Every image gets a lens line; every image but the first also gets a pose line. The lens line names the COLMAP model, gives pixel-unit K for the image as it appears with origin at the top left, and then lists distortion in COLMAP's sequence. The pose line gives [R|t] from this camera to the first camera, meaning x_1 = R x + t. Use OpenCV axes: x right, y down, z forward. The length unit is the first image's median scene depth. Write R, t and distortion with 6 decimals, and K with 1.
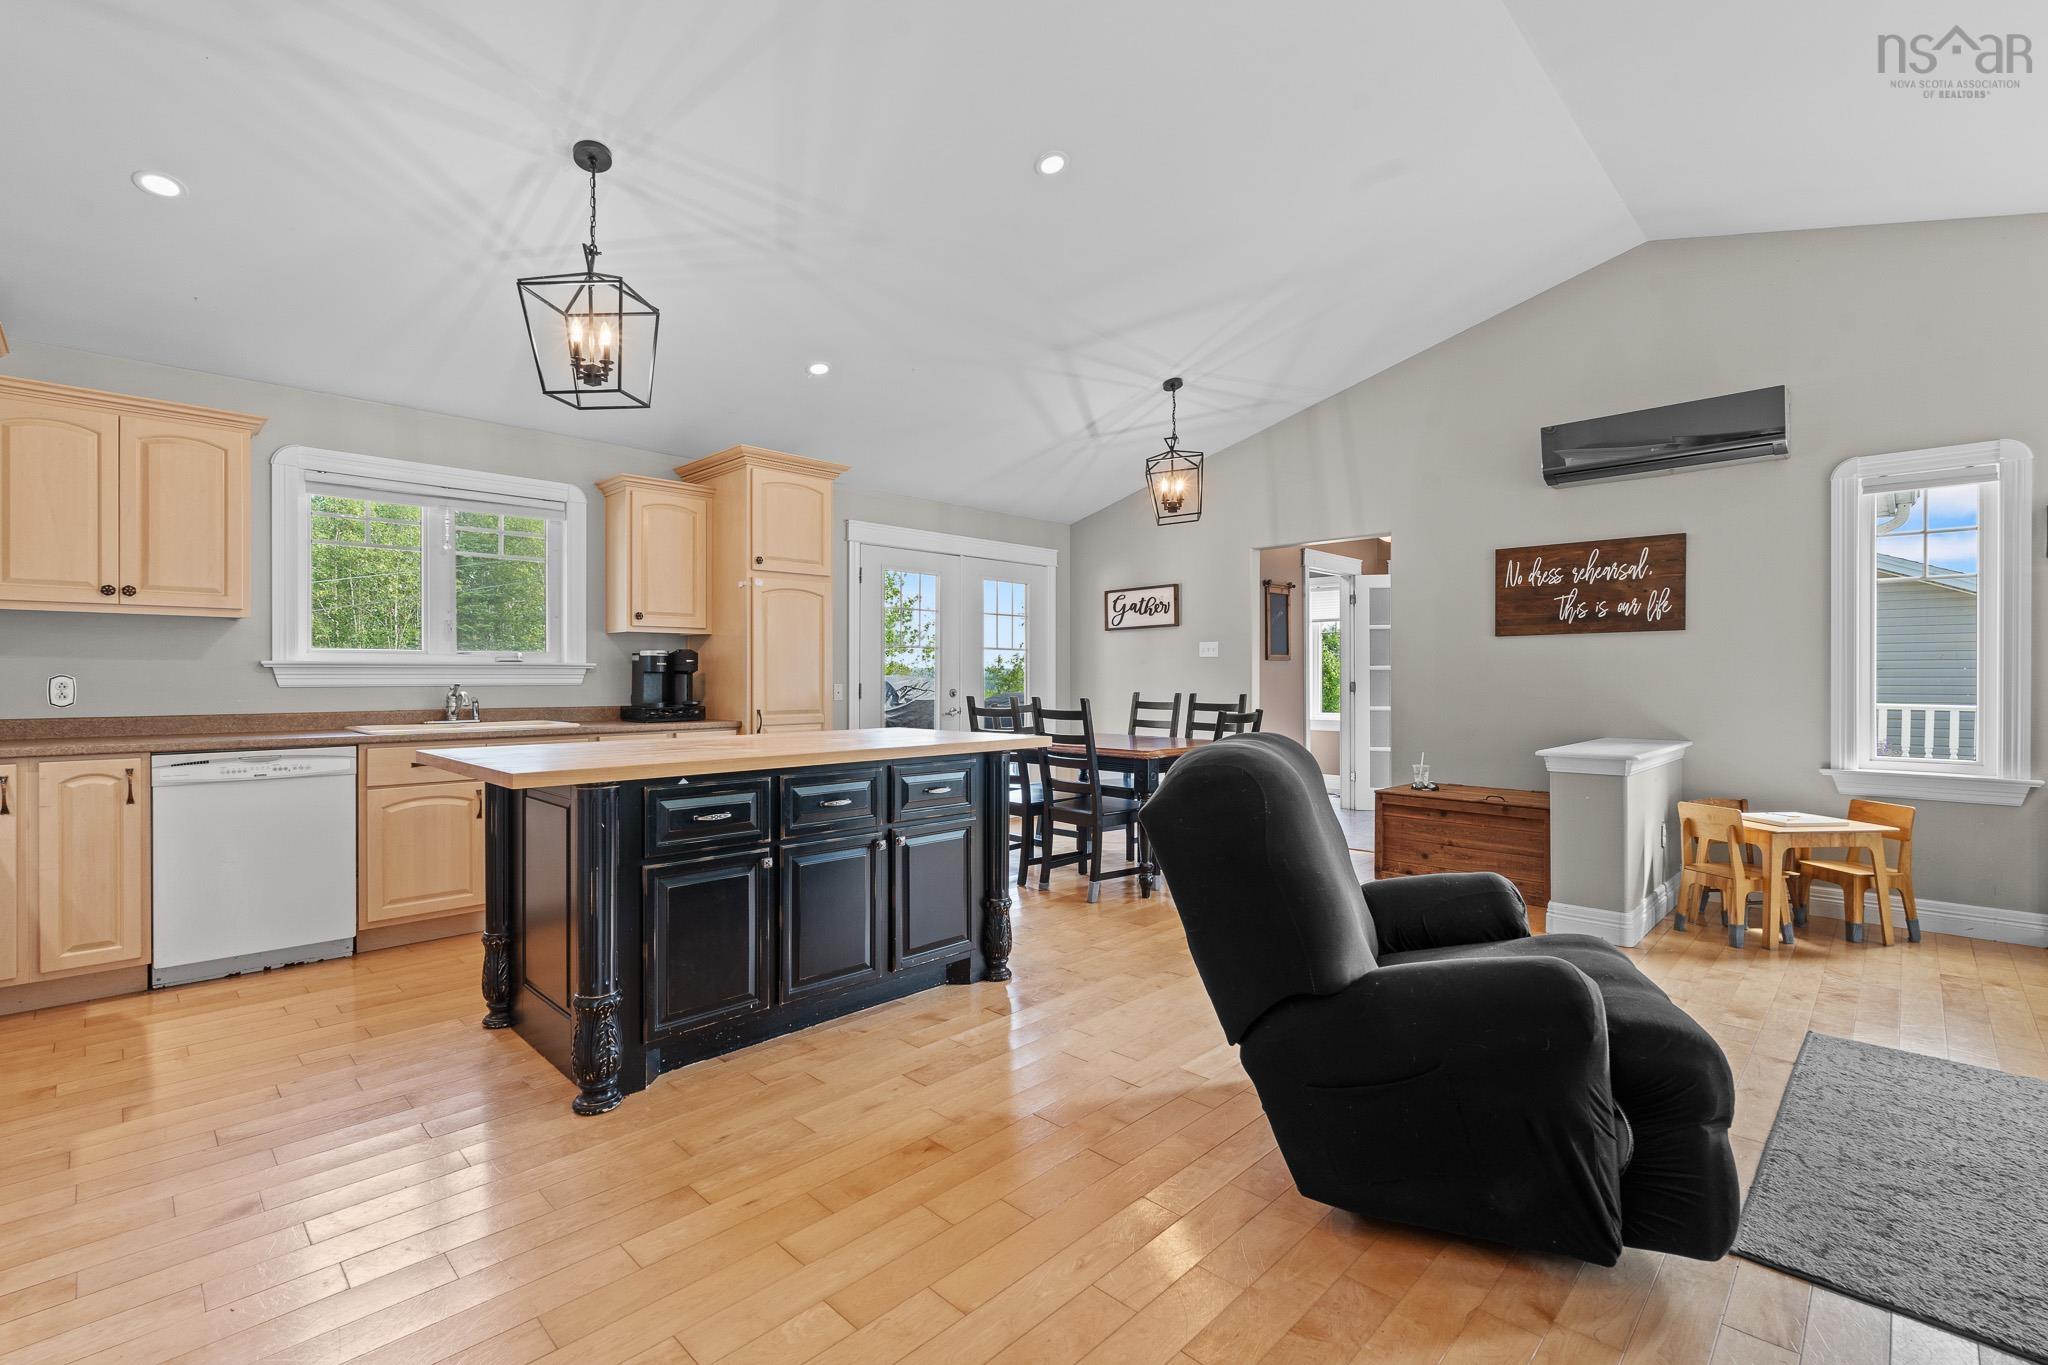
lens RADIAL K [[905.5, 0, 1020.6], [0, 905.5, 677.3], [0, 0, 1]] dist [-0.004203, -0.000071]
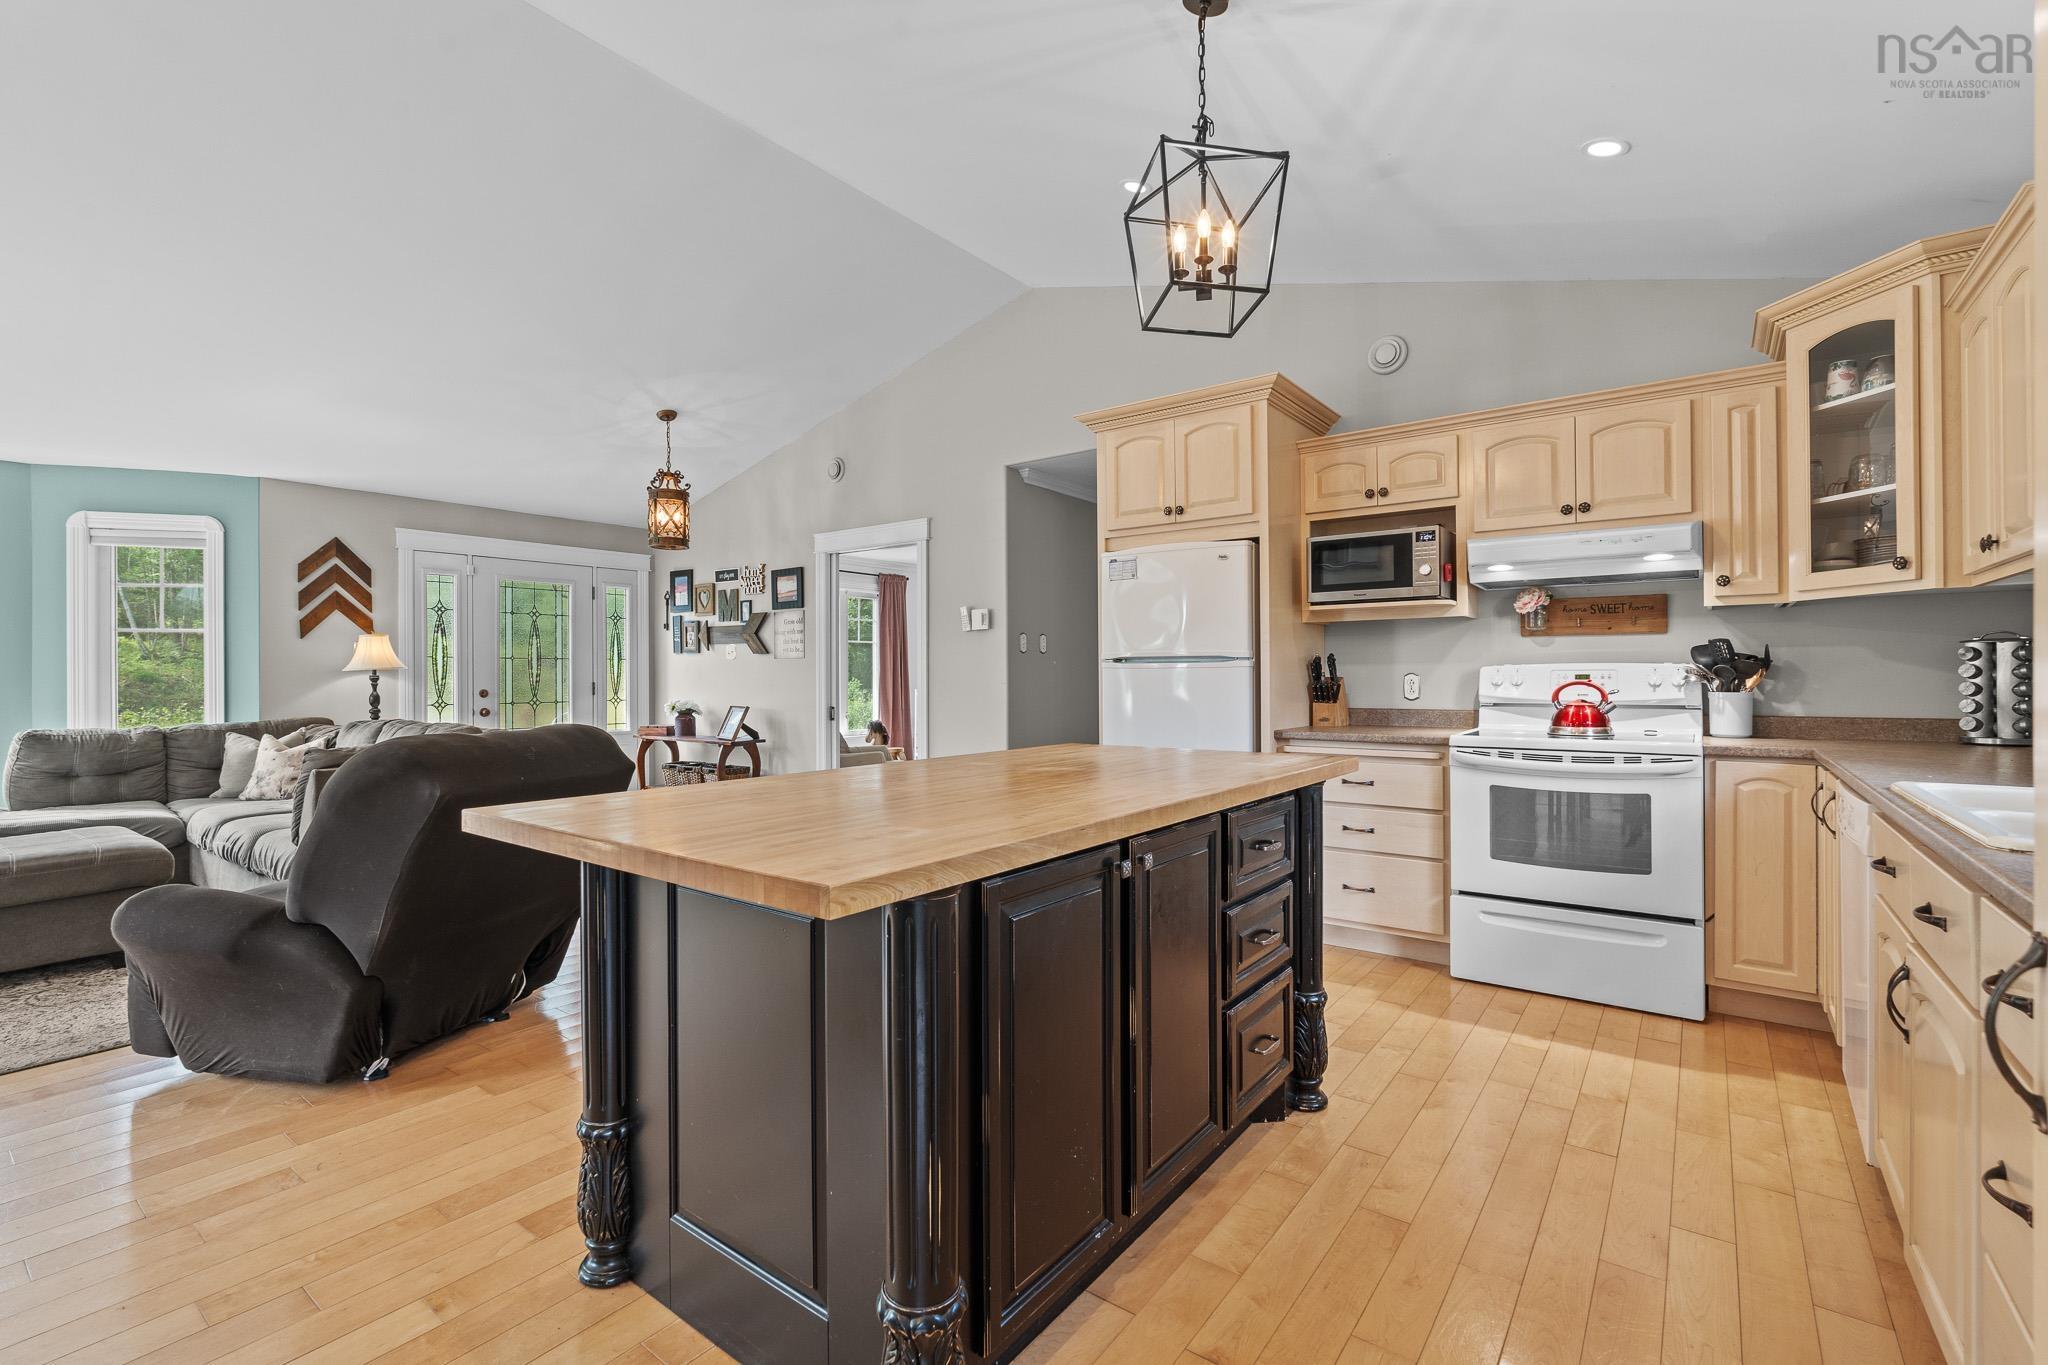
lens RADIAL K [[905.5, 0, 1020.9], [0, 905.5, 672.7], [0, 0, 1]] dist [-0.004203, -0.000071]
pose [[-0.991756, 0.004167, -0.128072, -0.135761], [0.004428, 0.999989, -0.001756, -0.001054], [0.128063, -0.002308, -0.991763, 1.093327]]
